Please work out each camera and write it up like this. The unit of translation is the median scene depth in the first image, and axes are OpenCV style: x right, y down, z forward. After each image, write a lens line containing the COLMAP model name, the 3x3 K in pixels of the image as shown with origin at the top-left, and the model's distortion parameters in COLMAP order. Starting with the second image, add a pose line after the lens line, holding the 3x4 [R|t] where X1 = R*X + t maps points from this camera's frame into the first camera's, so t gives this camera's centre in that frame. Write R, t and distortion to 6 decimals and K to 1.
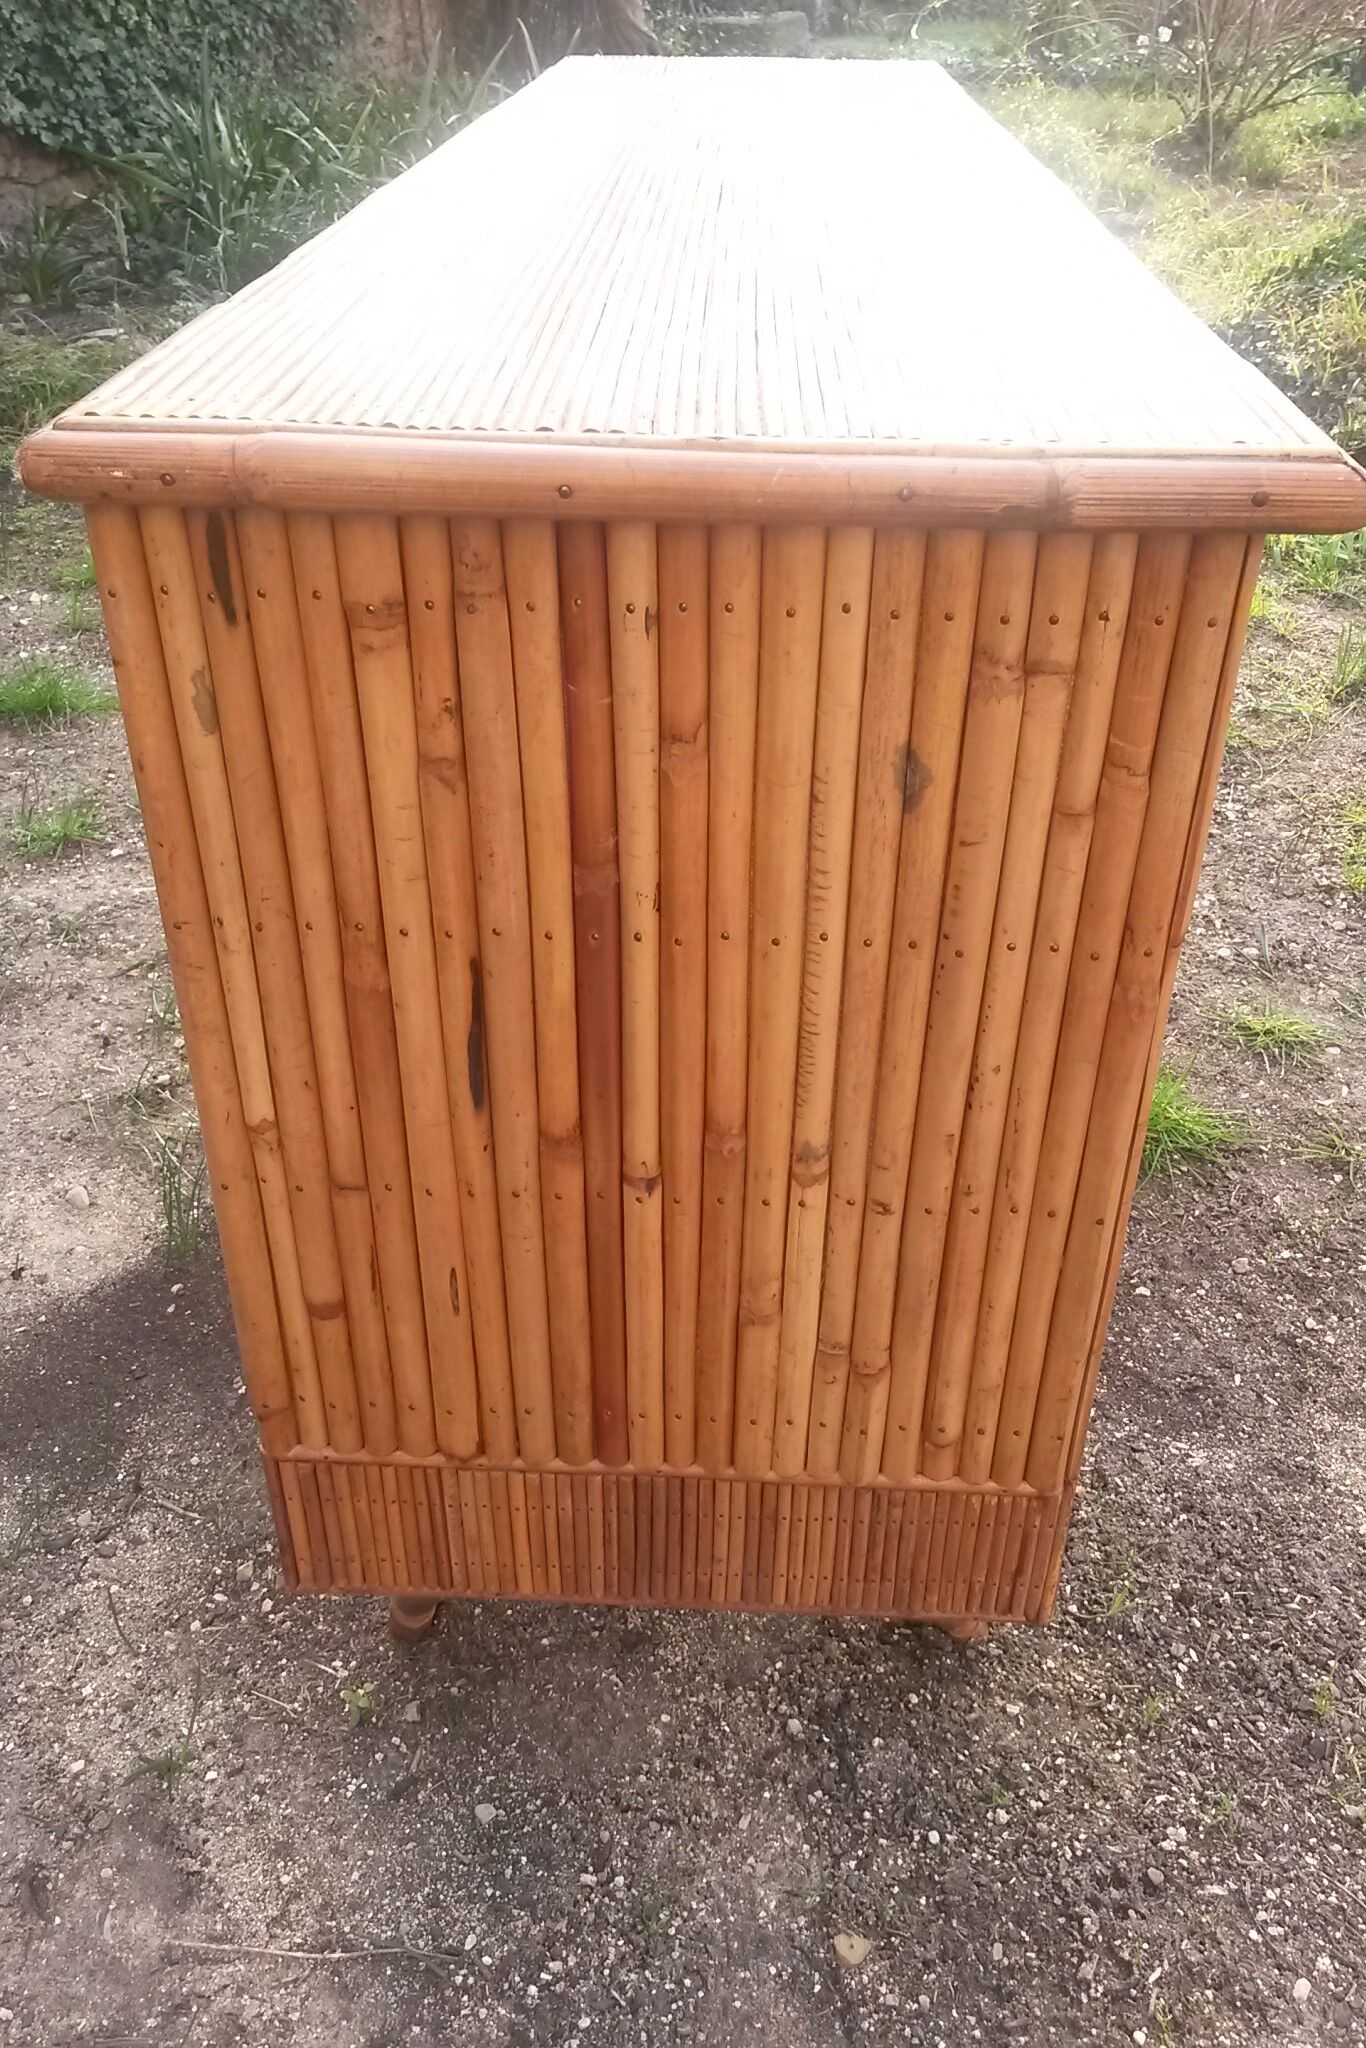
lens RADIAL K [[1677.3, 0, 683.0], [0, 1677.3, 1024.0], [0, 0, 1]] dist [0.093258, -0.208765]
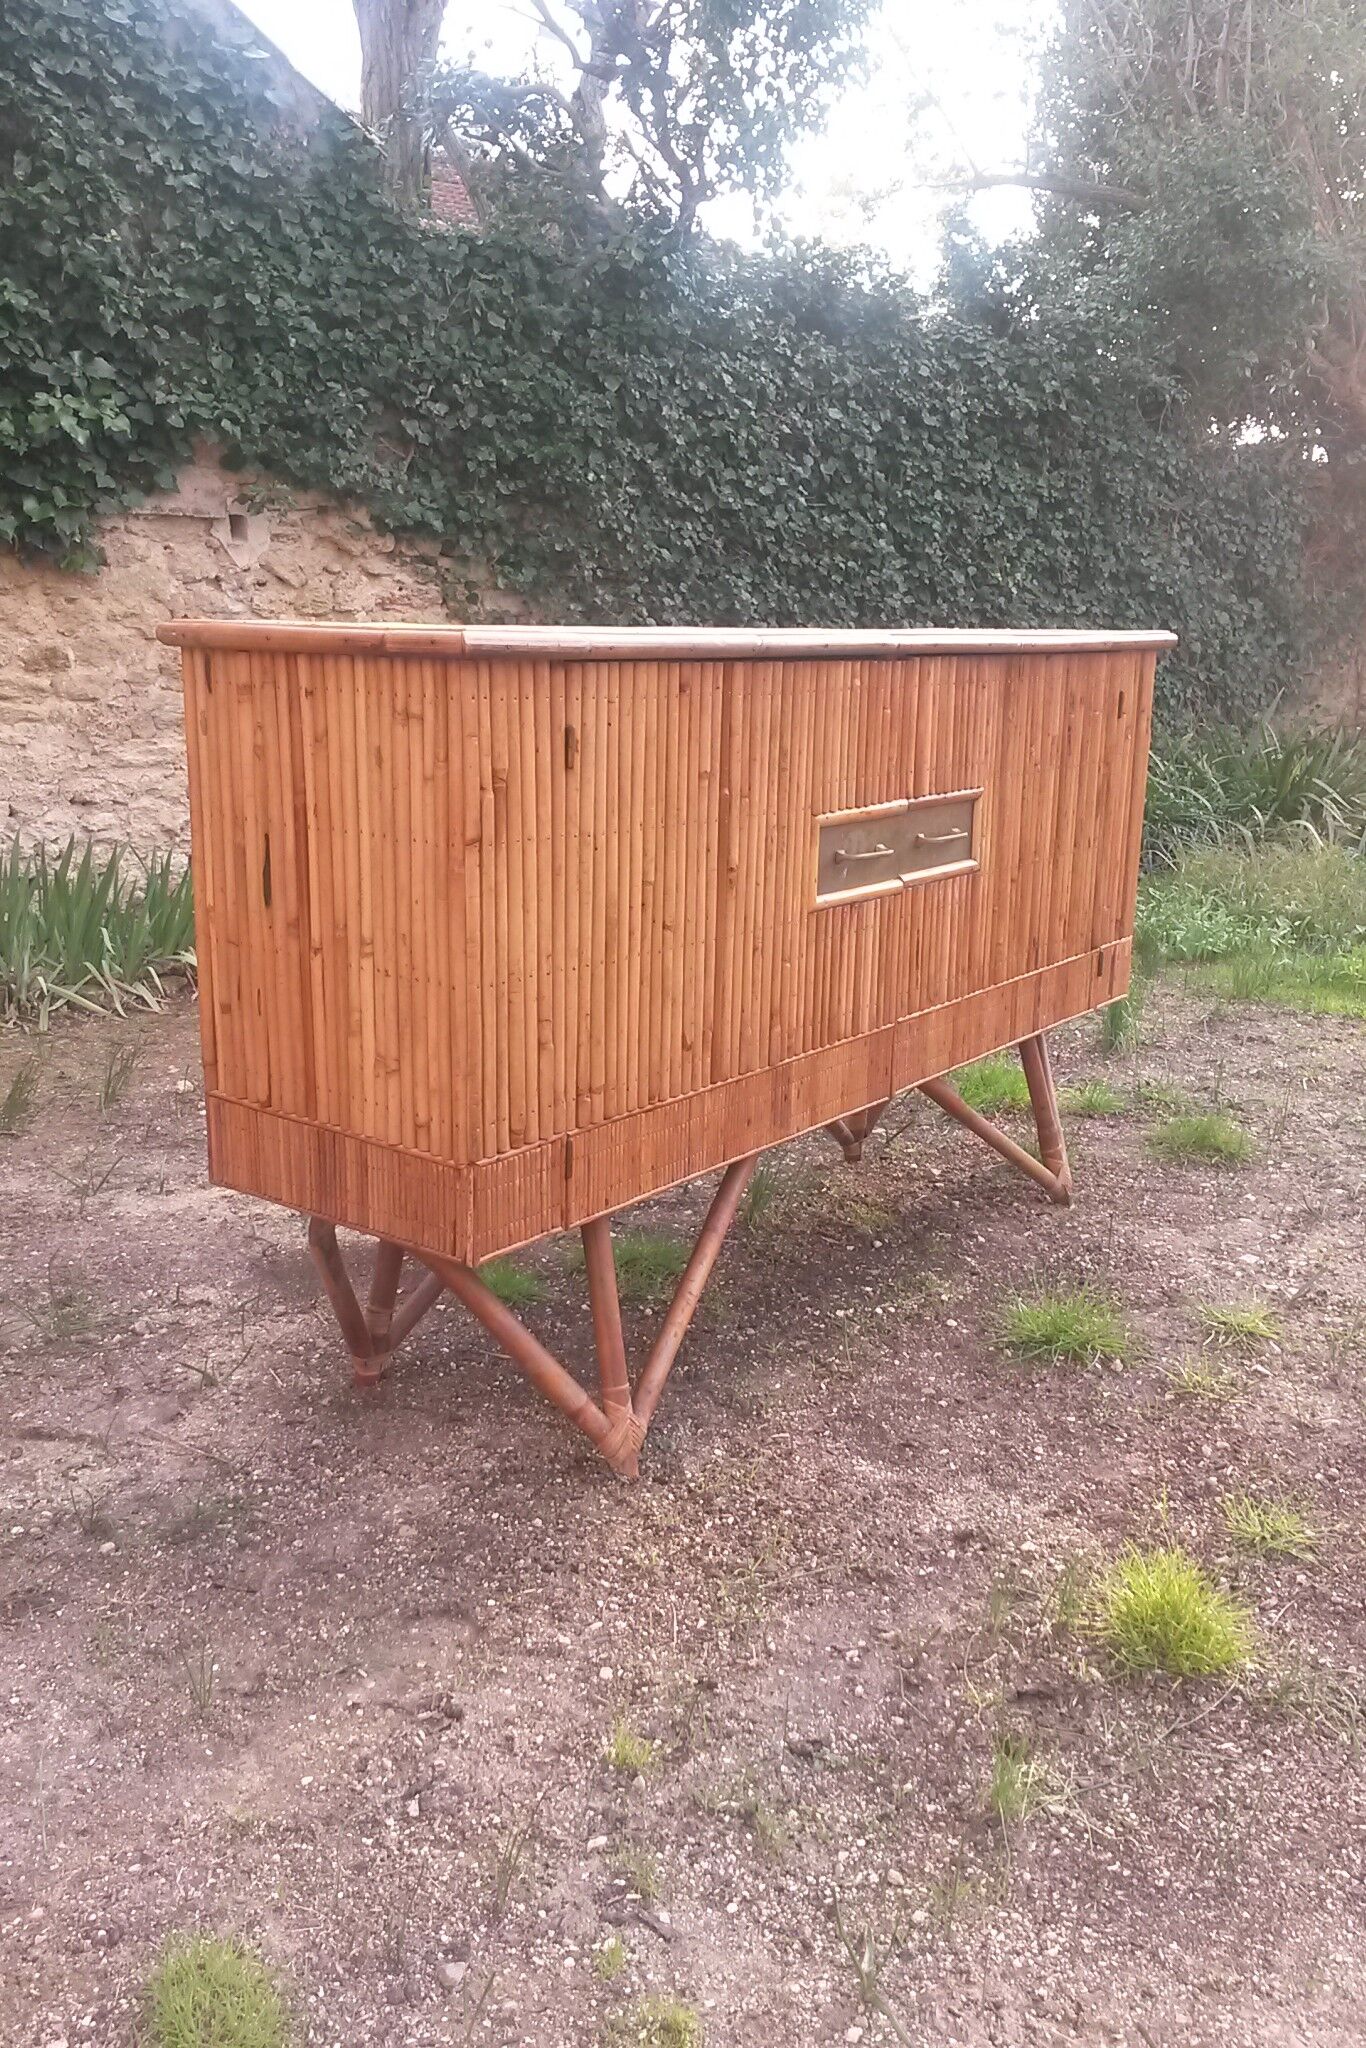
lens RADIAL K [[1677.3, 0, 683.0], [0, 1677.3, 1024.0], [0, 0, 1]] dist [0.093258, -0.208765]
pose [[0.818988, 0.137943, -0.556984, 1.704714], [-0.325042, 0.911448, -0.252210, 0.610340], [0.472871, 0.387600, 0.791302, -0.549877]]
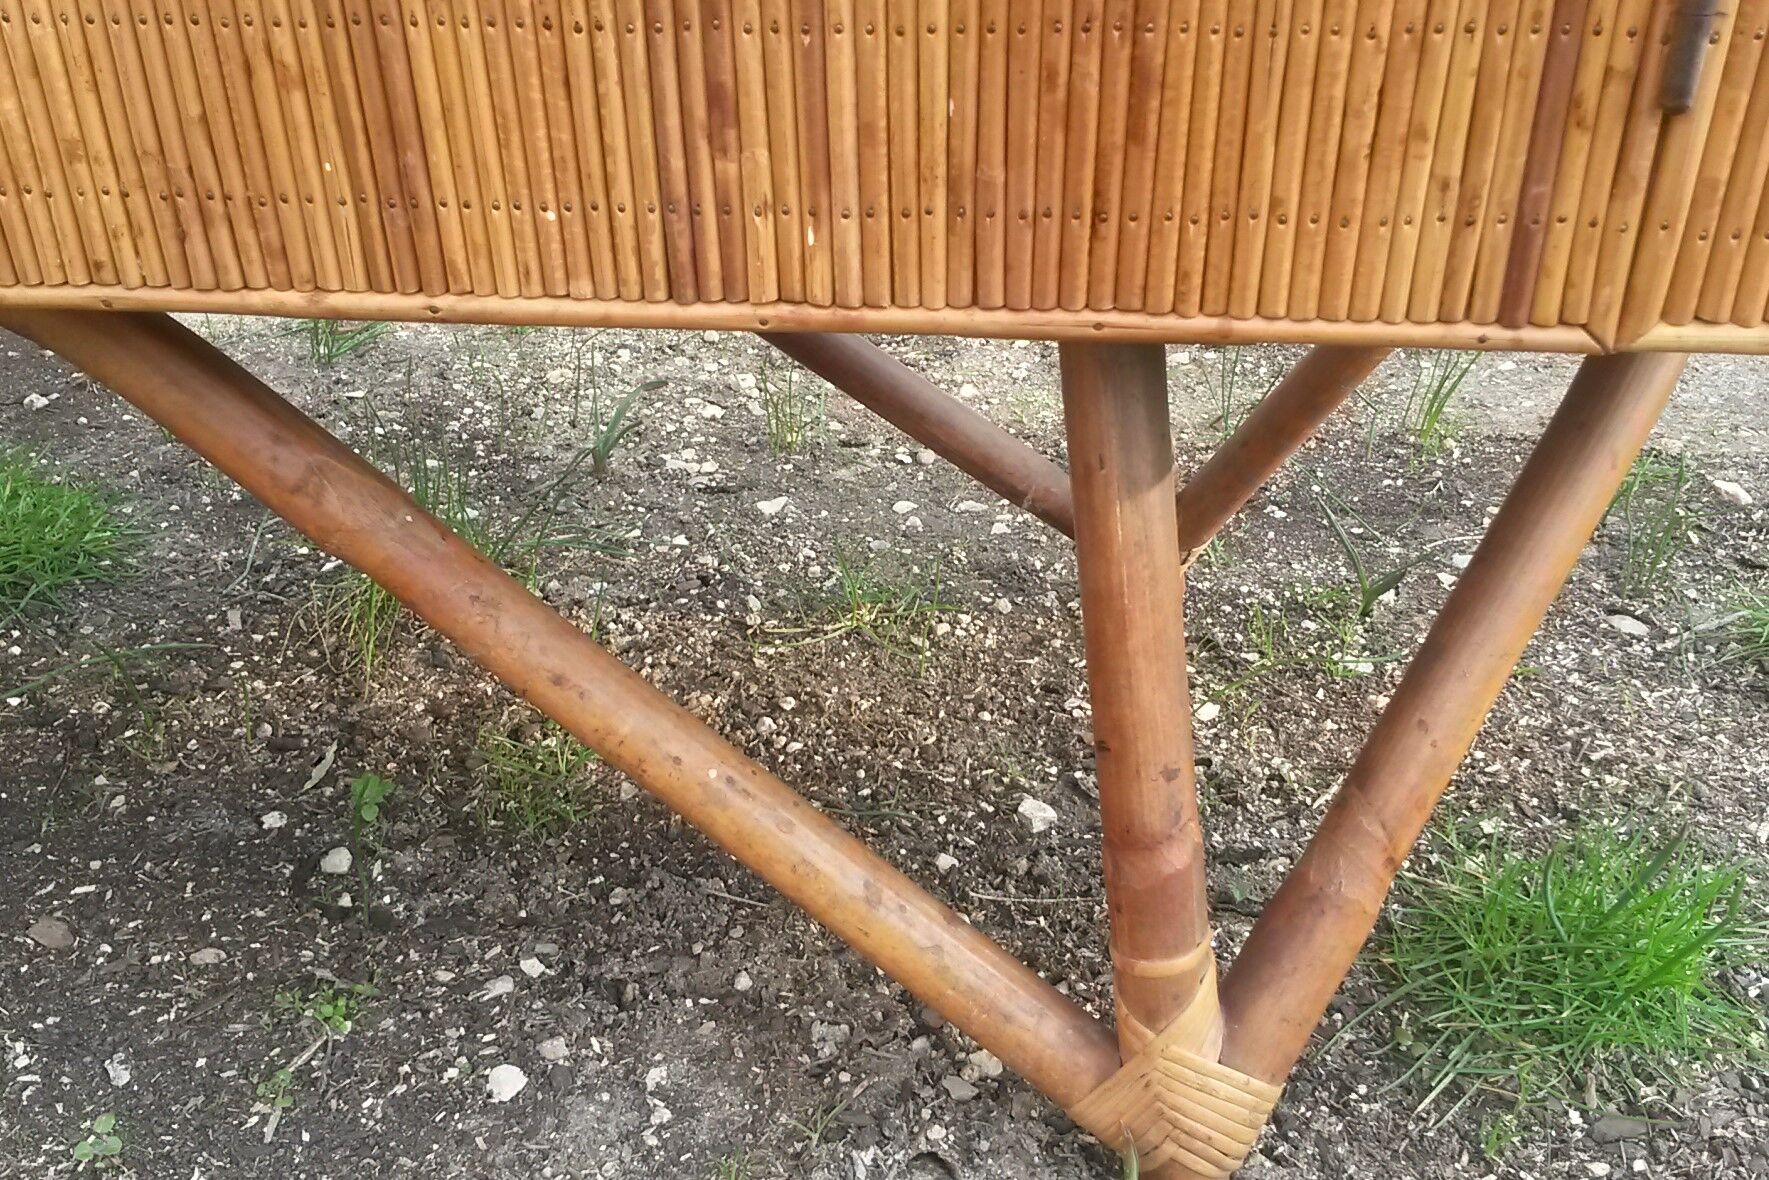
lens RADIAL K [[1662.8, 0, 884.5], [0, 1662.8, 590.0], [0, 0, 1]] dist [0.111429, -0.225621]
pose [[-0.076974, 0.512827, -0.855034, 0.873565], [-0.541071, 0.698828, 0.467848, -0.750959], [0.837447, 0.498646, 0.223684, 2.603571]]
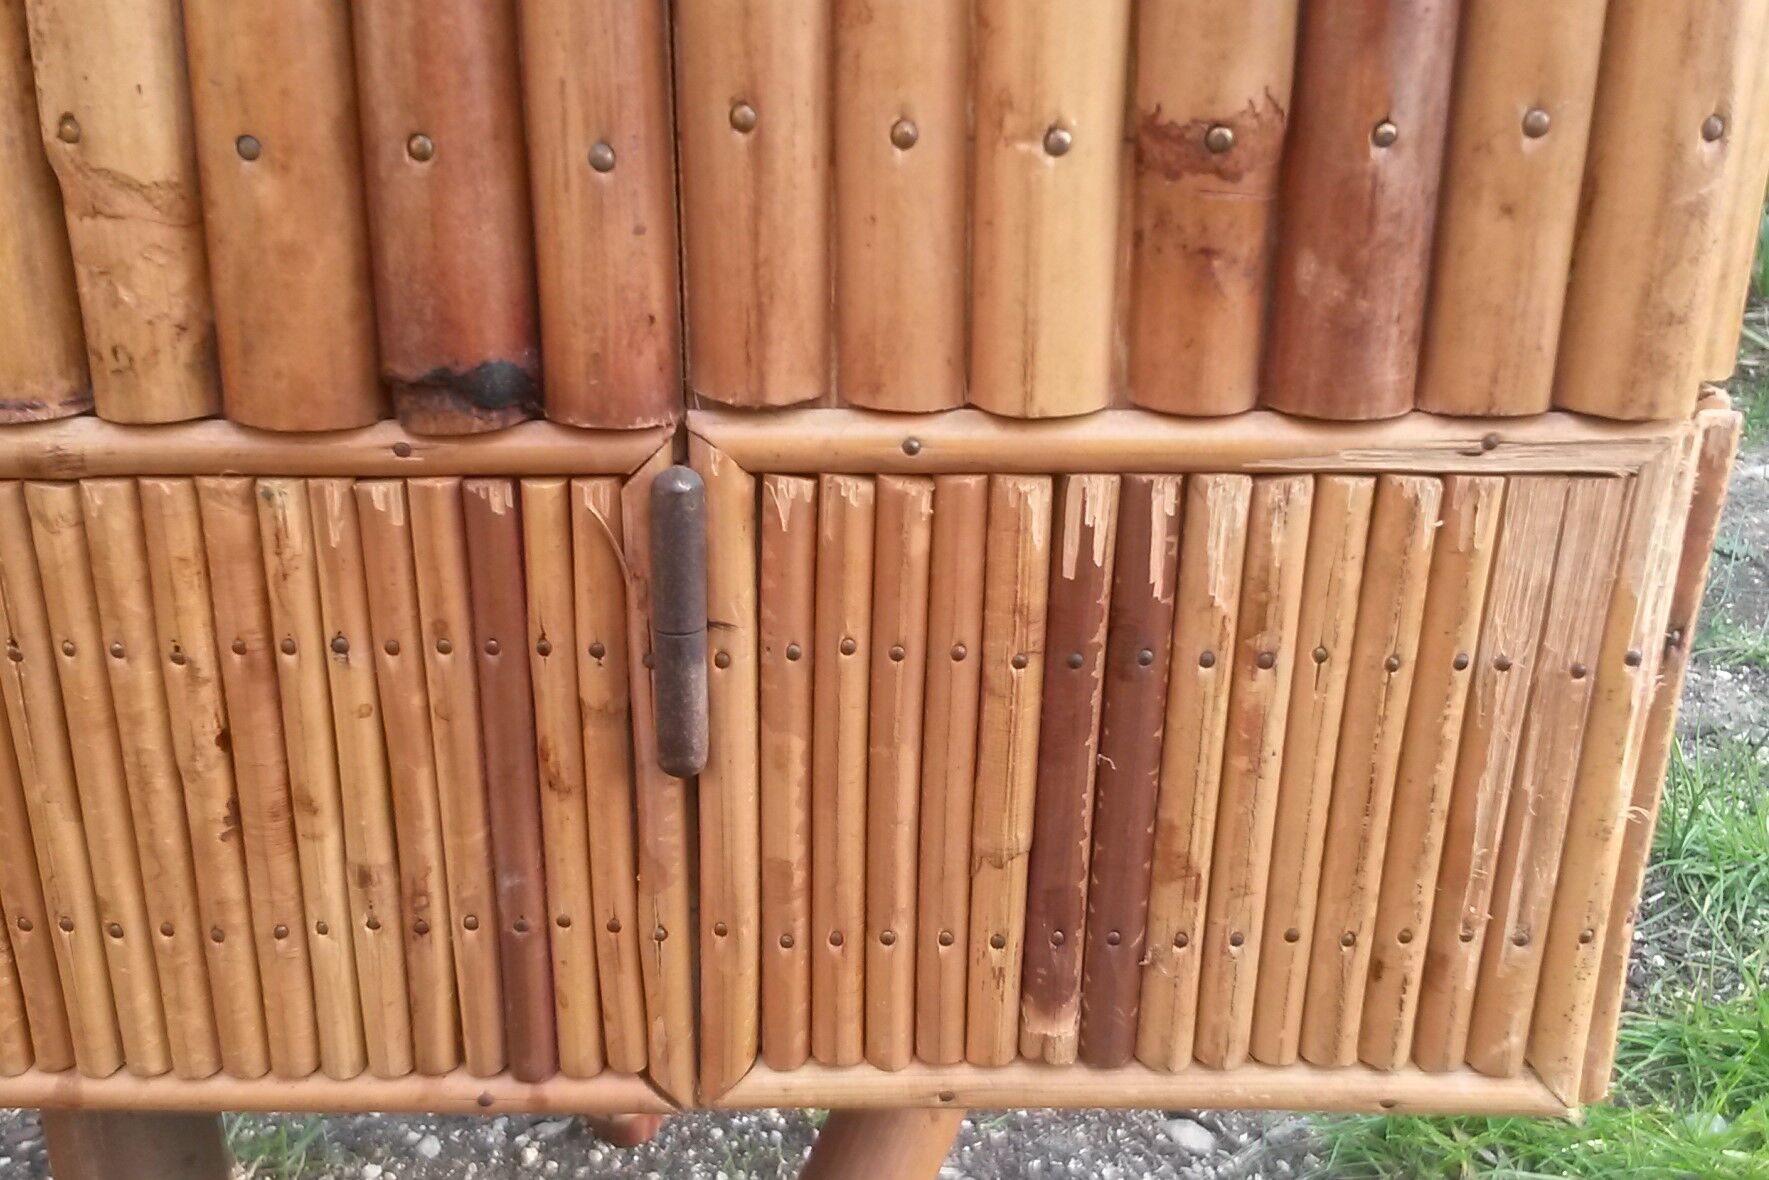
lens RADIAL K [[1662.8, 0, 884.5], [0, 1662.8, 590.0], [0, 0, 1]] dist [0.111429, -0.225621]
pose [[0.041478, 0.349097, -0.936168, 0.624590], [-0.563077, 0.782178, 0.266726, -0.874328], [0.825363, 0.516071, 0.229012, 2.789074]]
